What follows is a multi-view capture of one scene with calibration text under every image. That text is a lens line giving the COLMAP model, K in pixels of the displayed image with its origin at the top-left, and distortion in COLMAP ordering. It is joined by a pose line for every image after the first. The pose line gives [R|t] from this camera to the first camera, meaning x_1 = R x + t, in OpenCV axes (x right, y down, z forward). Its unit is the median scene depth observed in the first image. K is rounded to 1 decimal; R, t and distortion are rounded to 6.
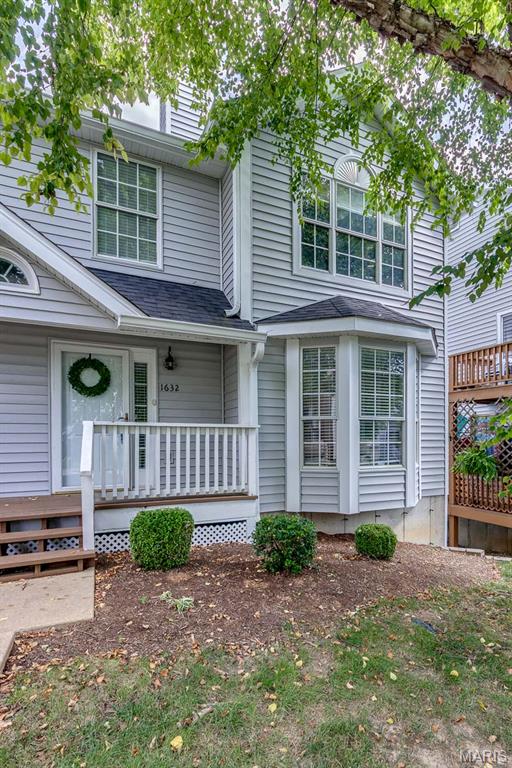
lens RADIAL K [[1144.0, 0, 255.9], [0, 1144.0, 453.5], [0, 0, 1]] dist [0.003344, 0.015835]
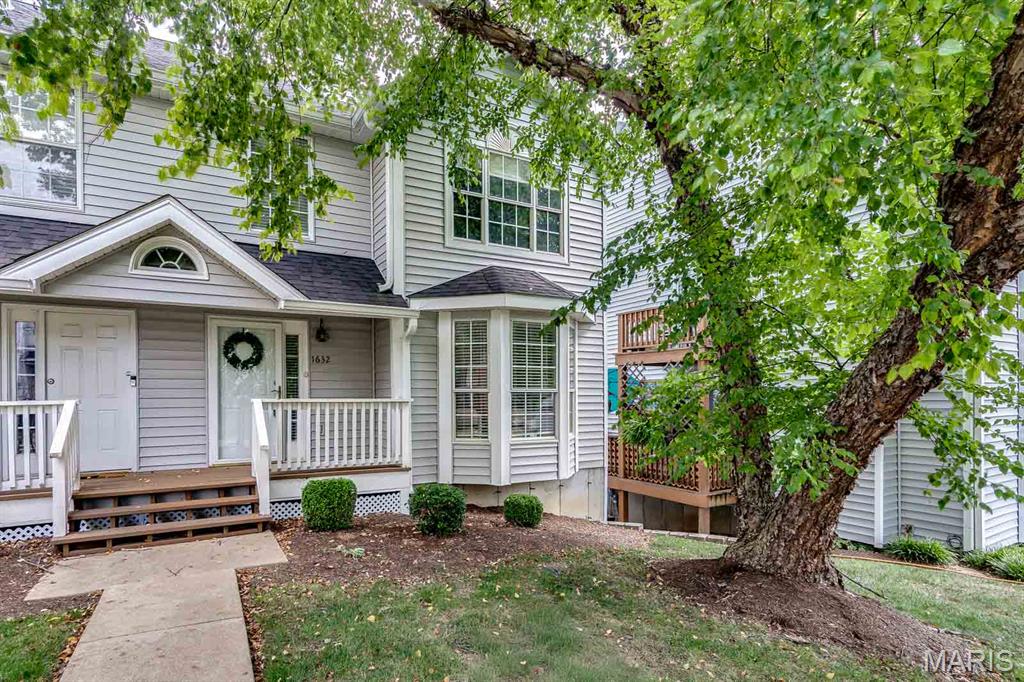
lens RADIAL K [[1505.2, 0, 511.0], [0, 1505.2, 403.0], [0, 0, 1]] dist [0.012399, 0.006610]
pose [[0.997161, 0.000072, 0.075304, -0.009946], [0.000551, 0.999966, -0.008241, -0.009446], [-0.075302, 0.008259, 0.997127, -0.338516]]
